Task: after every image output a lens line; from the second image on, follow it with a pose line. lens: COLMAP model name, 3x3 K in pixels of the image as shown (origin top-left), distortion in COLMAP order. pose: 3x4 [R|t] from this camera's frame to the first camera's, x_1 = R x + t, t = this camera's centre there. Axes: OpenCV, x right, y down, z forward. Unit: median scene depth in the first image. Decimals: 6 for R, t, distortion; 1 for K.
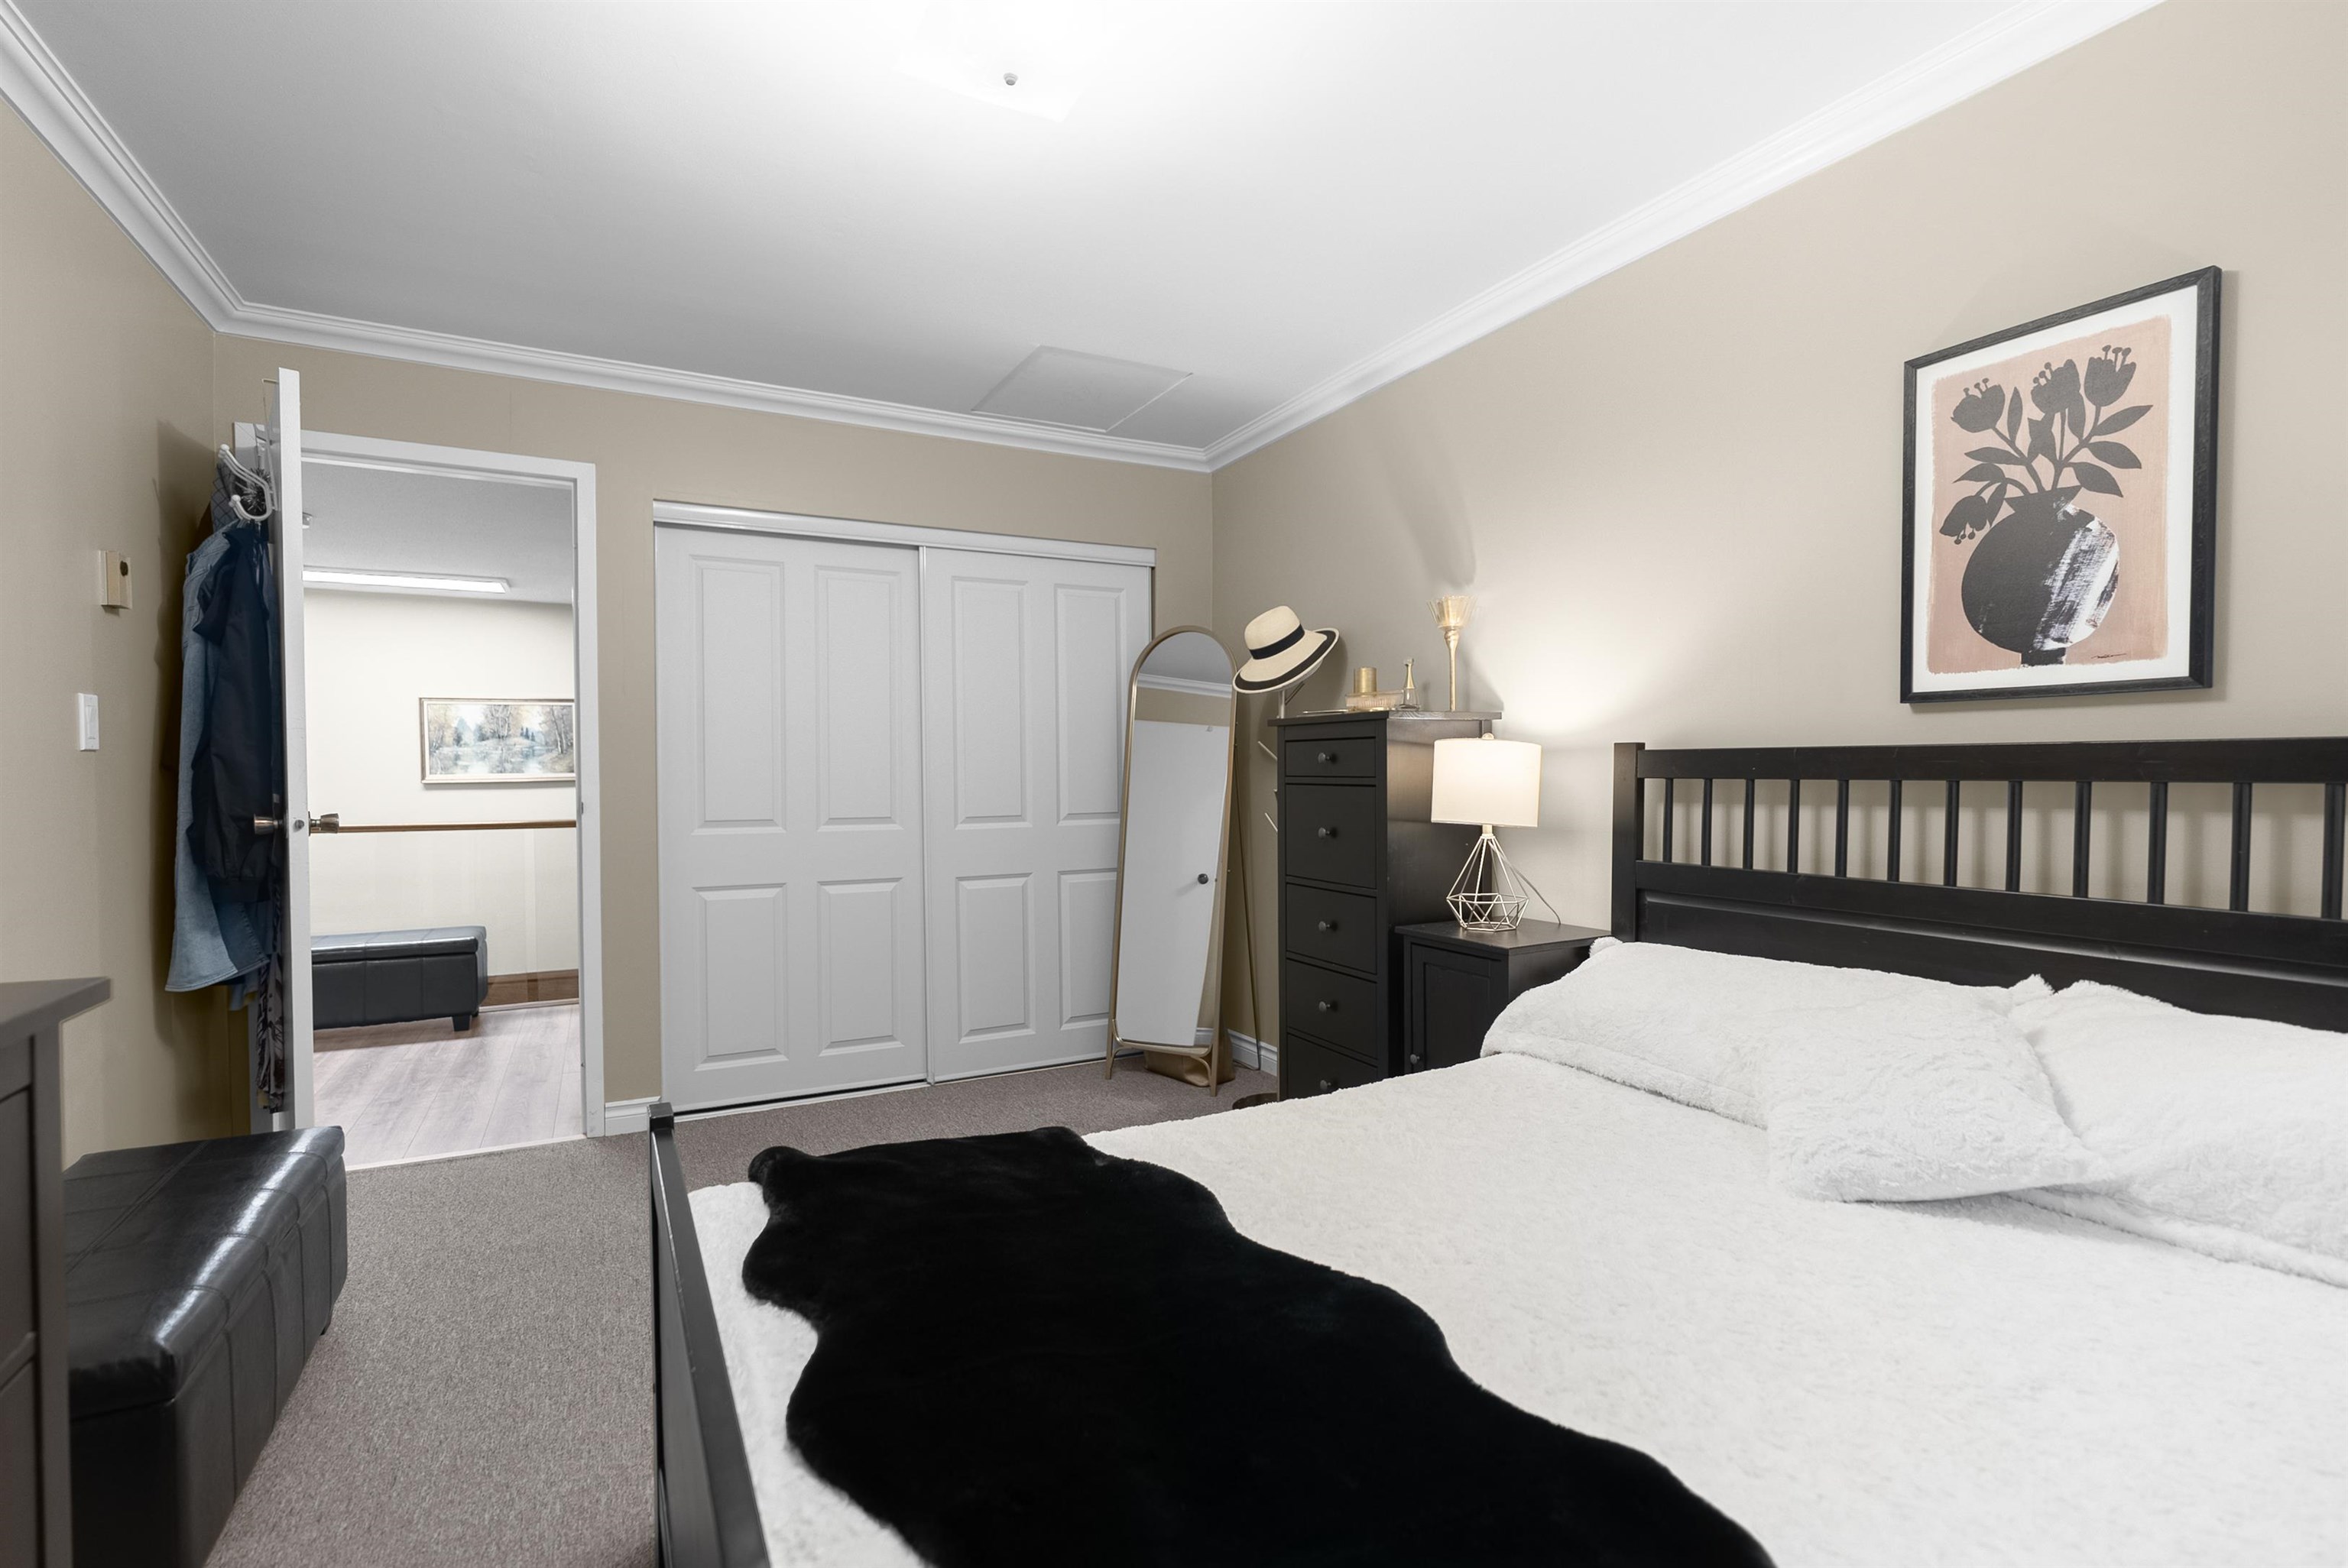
lens RADIAL K [[1076.7, 0, 1180.4], [0, 1076.7, 791.7], [0, 0, 1]] dist [-0.012515, 0.001260]
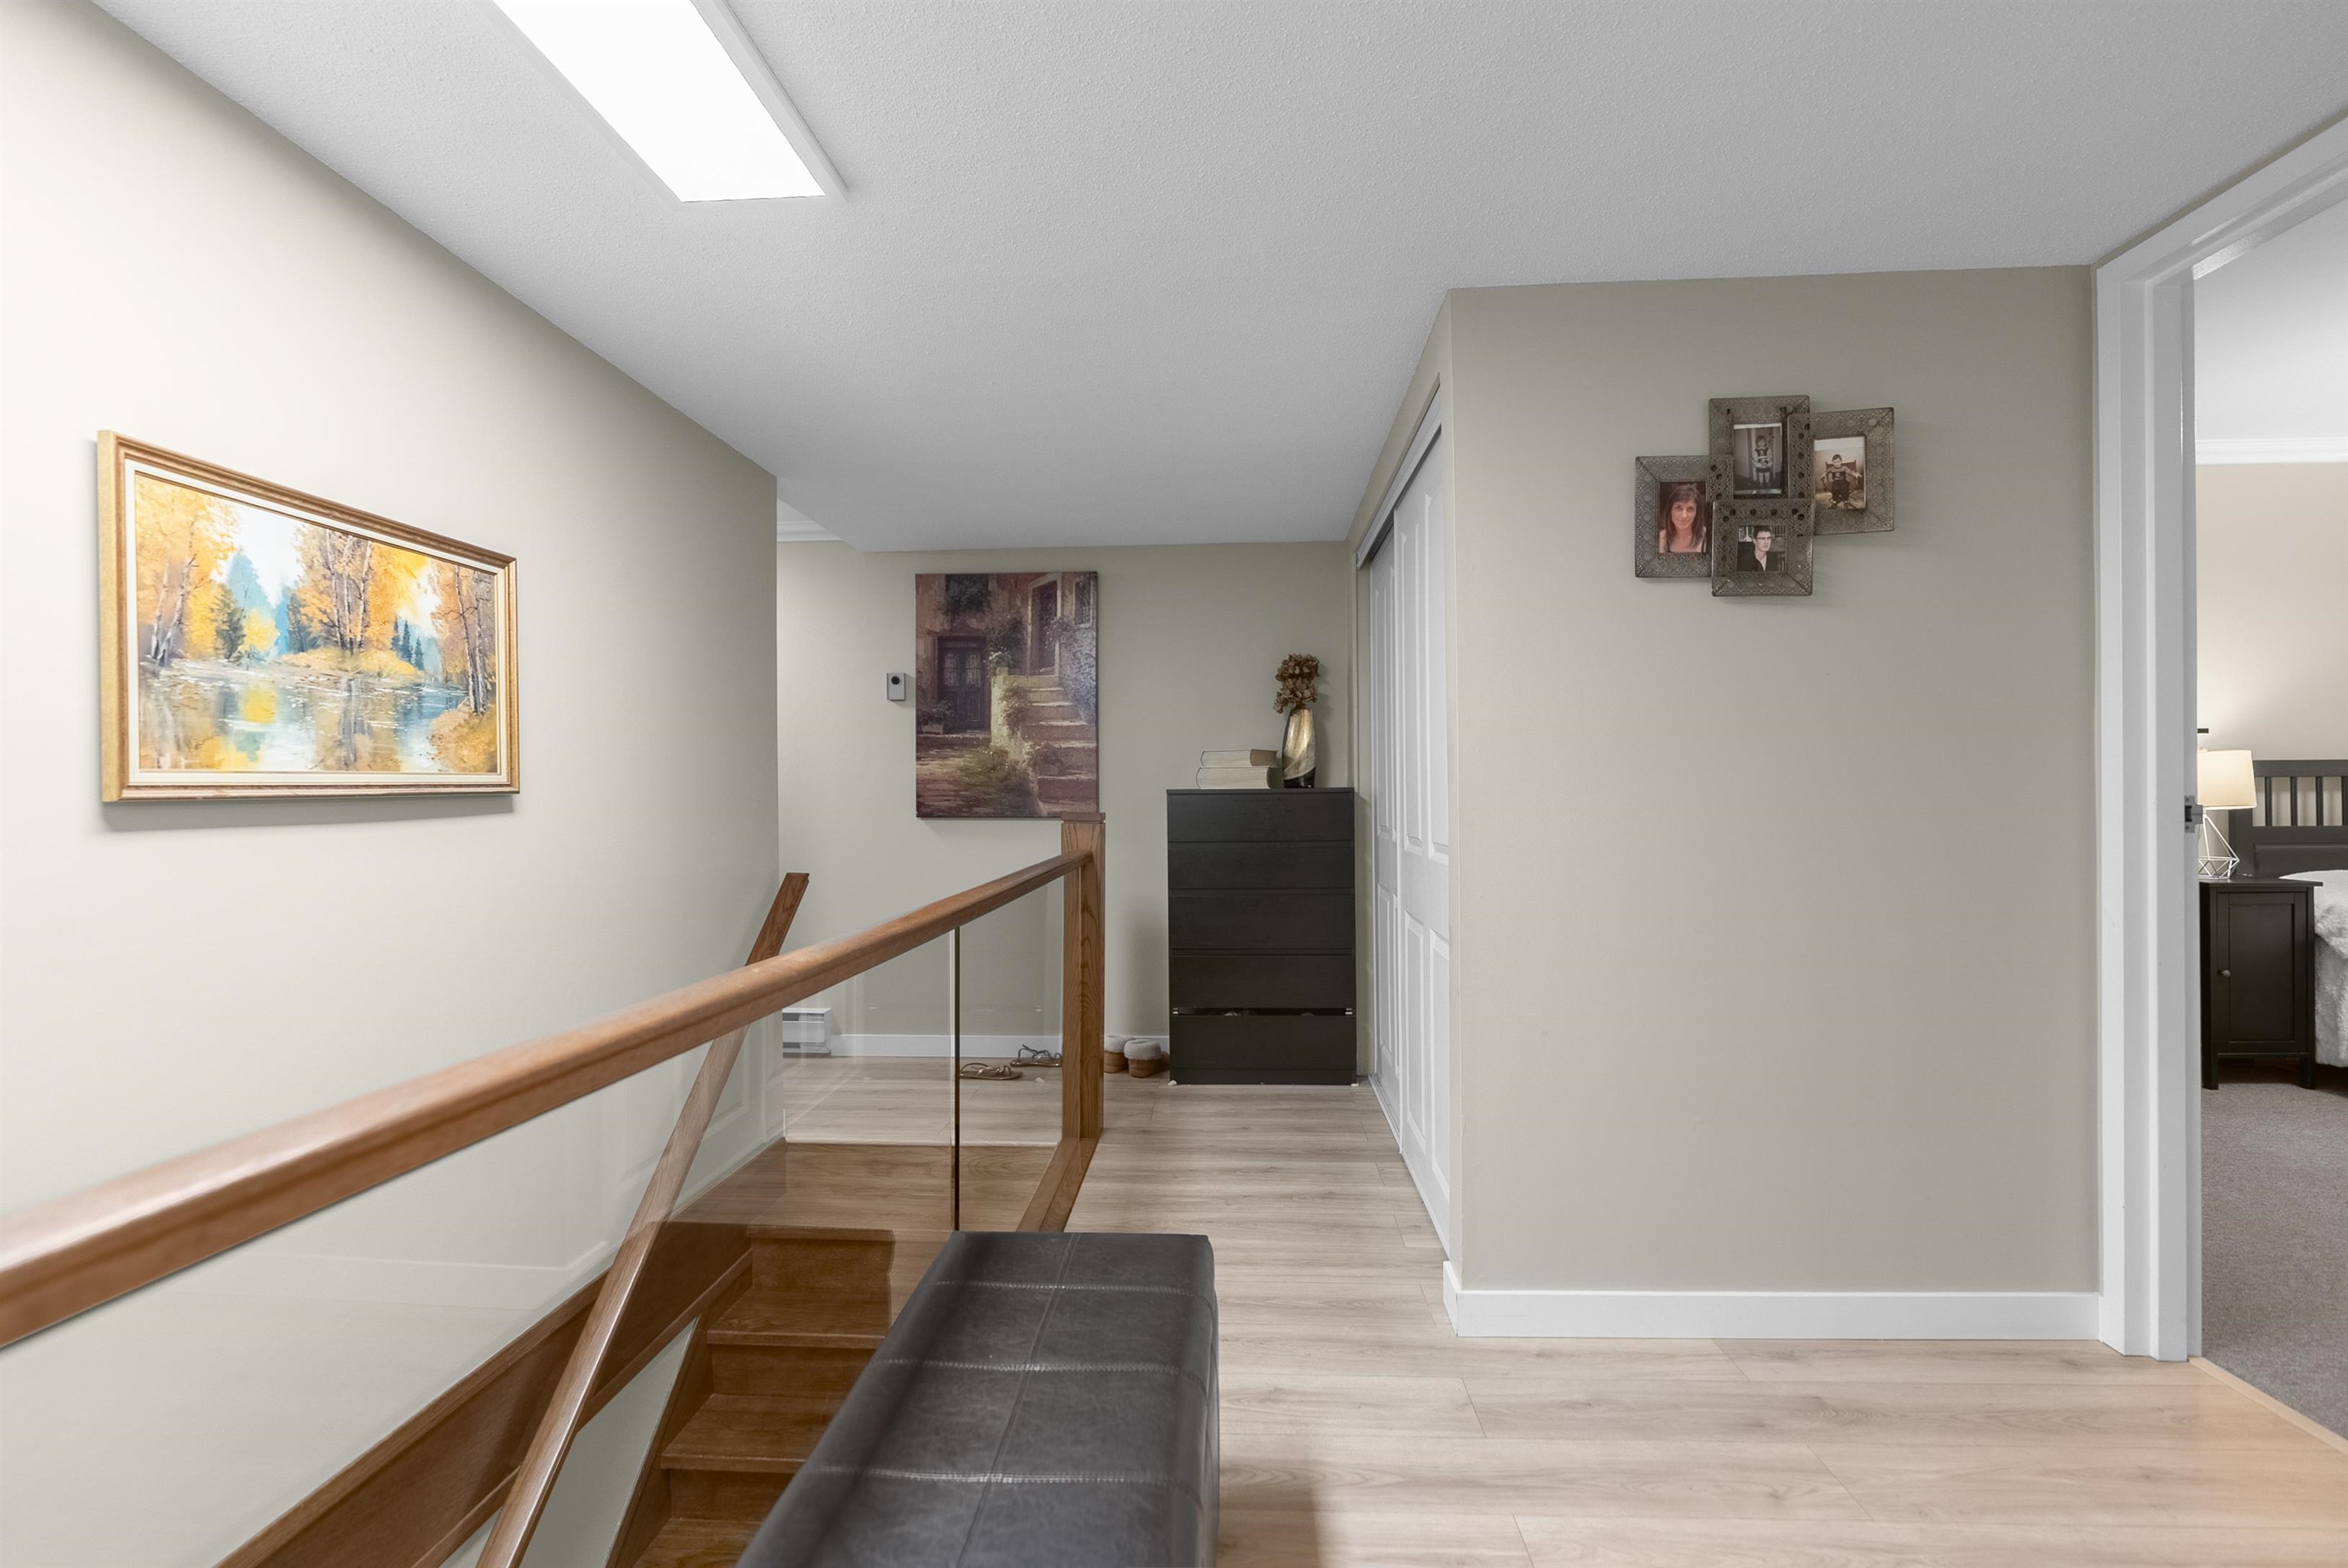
lens RADIAL K [[1076.7, 0, 1180.4], [0, 1076.7, 791.7], [0, 0, 1]] dist [-0.012515, 0.001260]
pose [[0.512469, 0.002362, 0.858703, -0.789862], [0.023829, 0.999572, -0.016970, -0.000604], [-0.858375, 0.029159, 0.512193, 0.678219]]
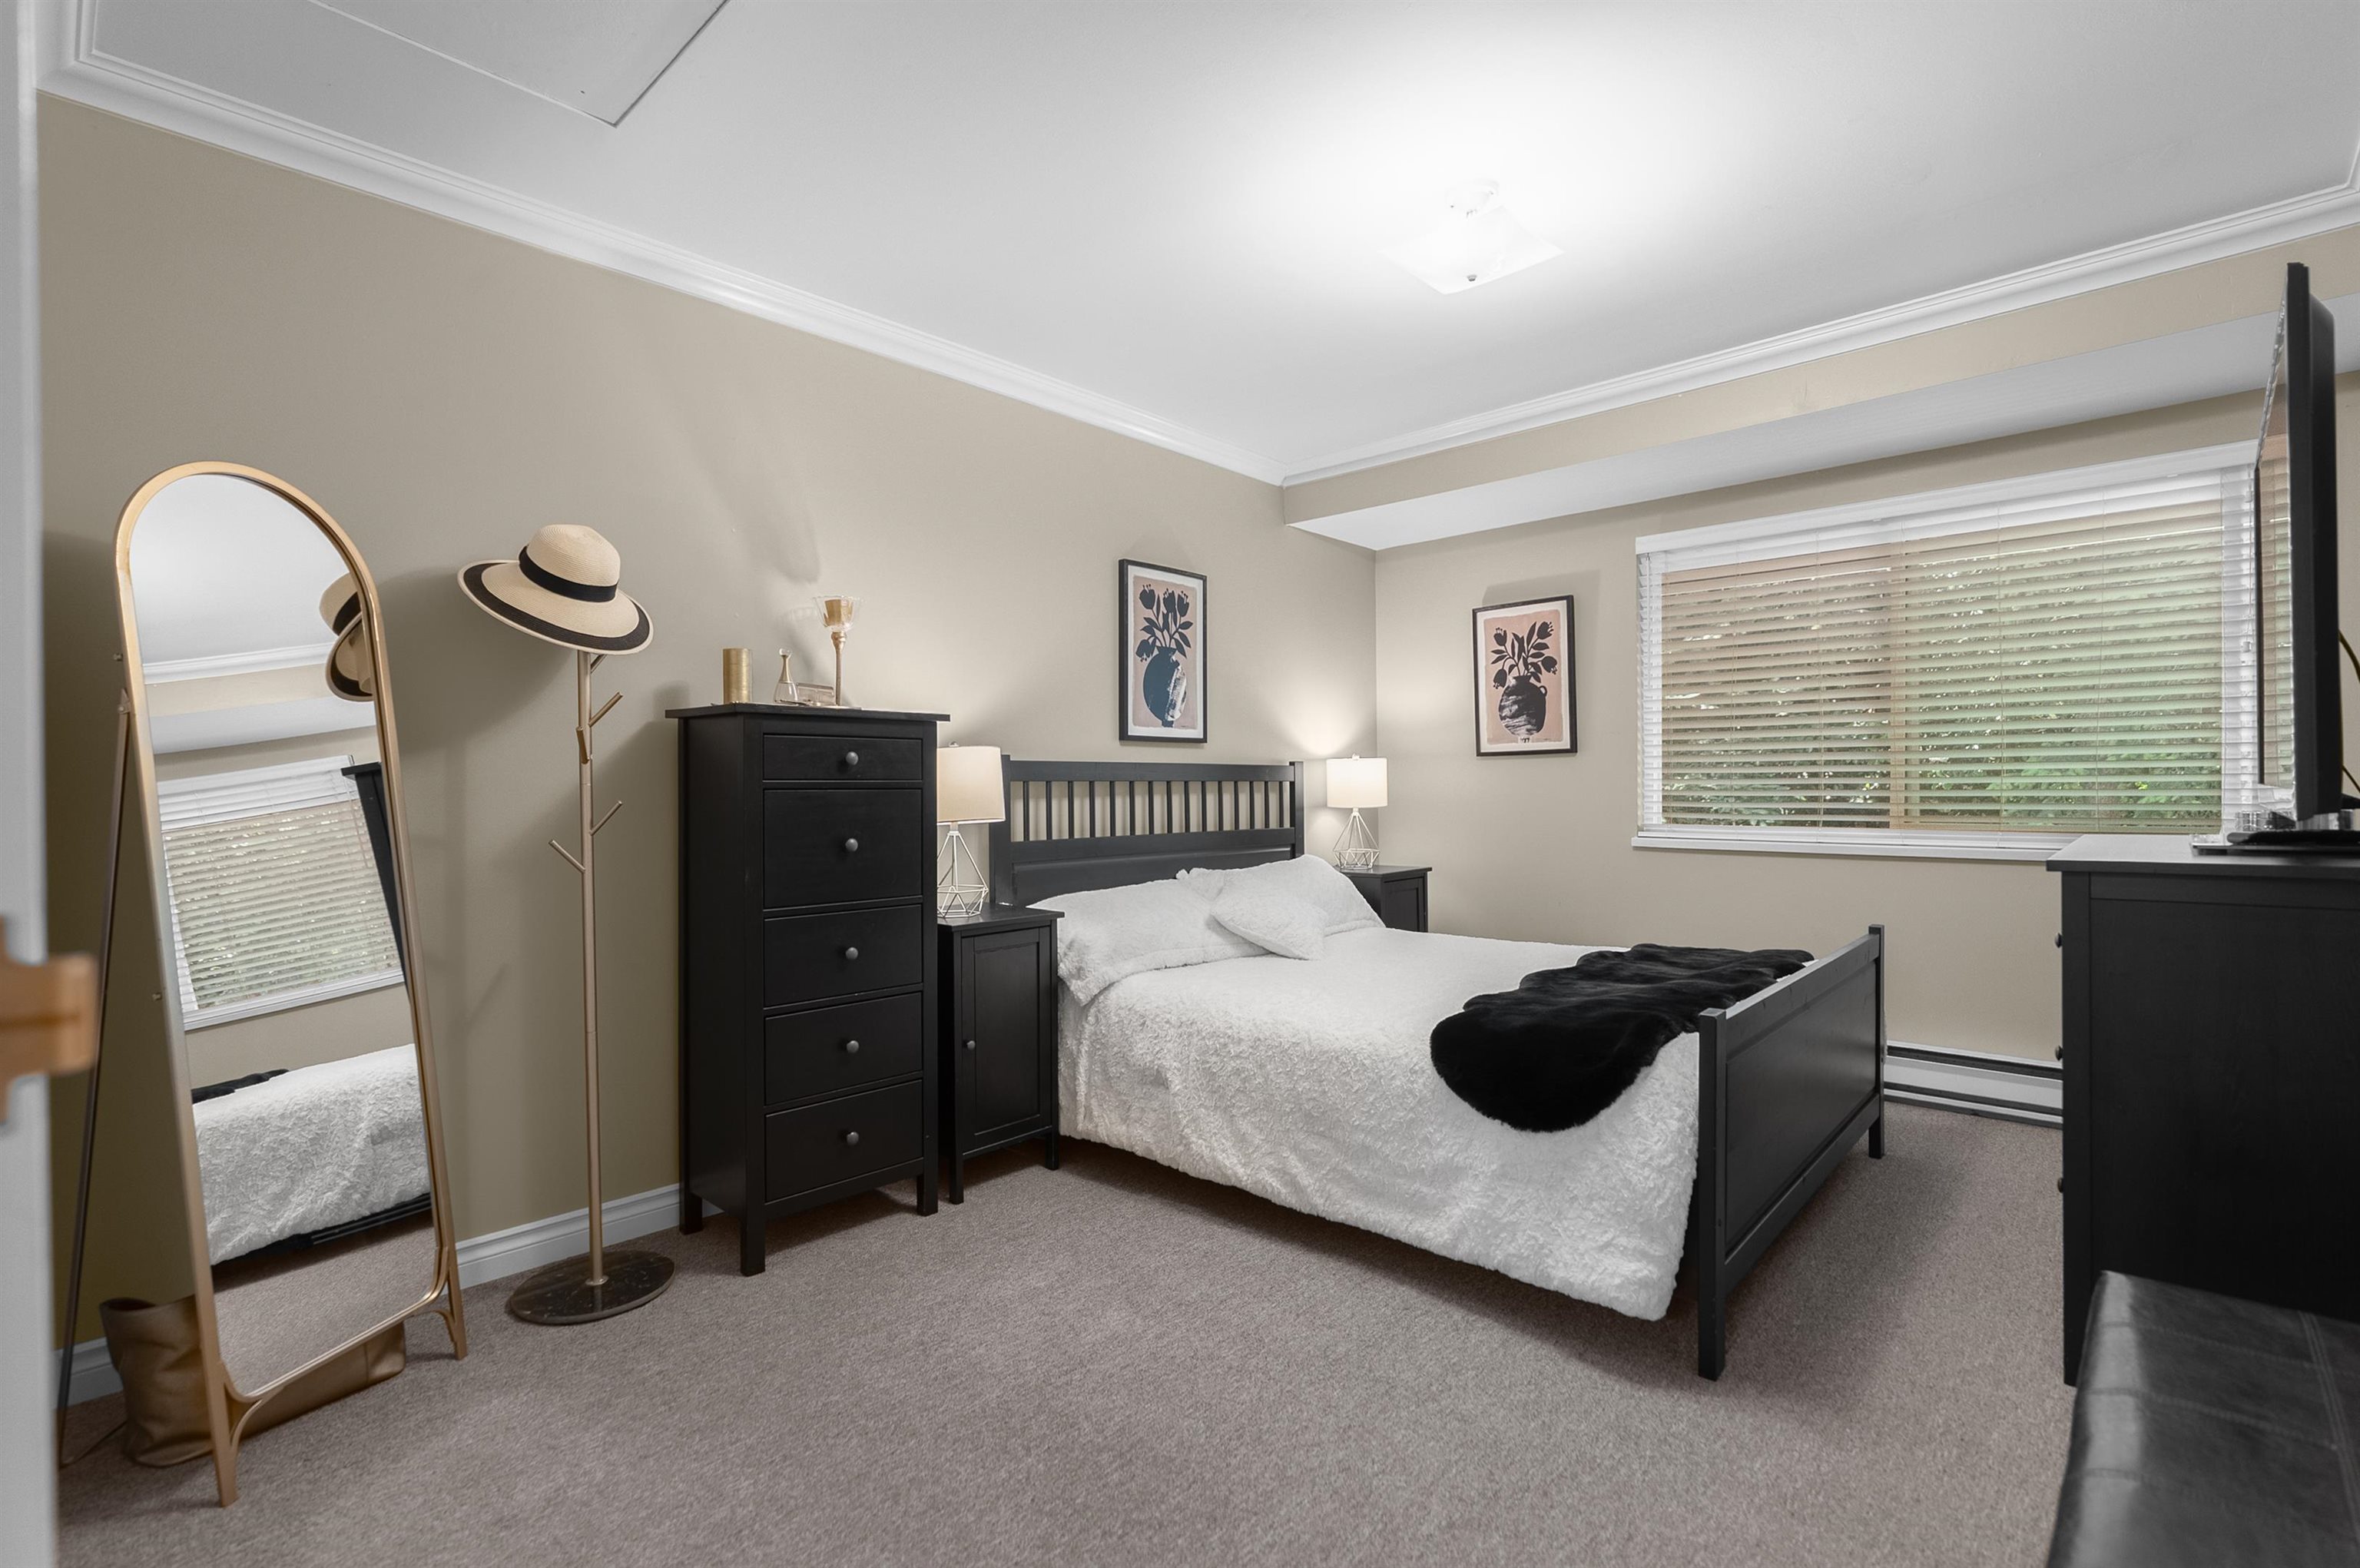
lens RADIAL K [[1082.4, 0, 1186.4], [0, 1082.4, 791.7], [0, 0, 1]] dist [-0.012515, 0.001260]
pose [[-0.330251, -0.000830, 0.943893, -0.398925], [0.026627, 0.999593, 0.010195, -0.003125], [-0.943517, 0.028500, -0.330095, 0.531218]]
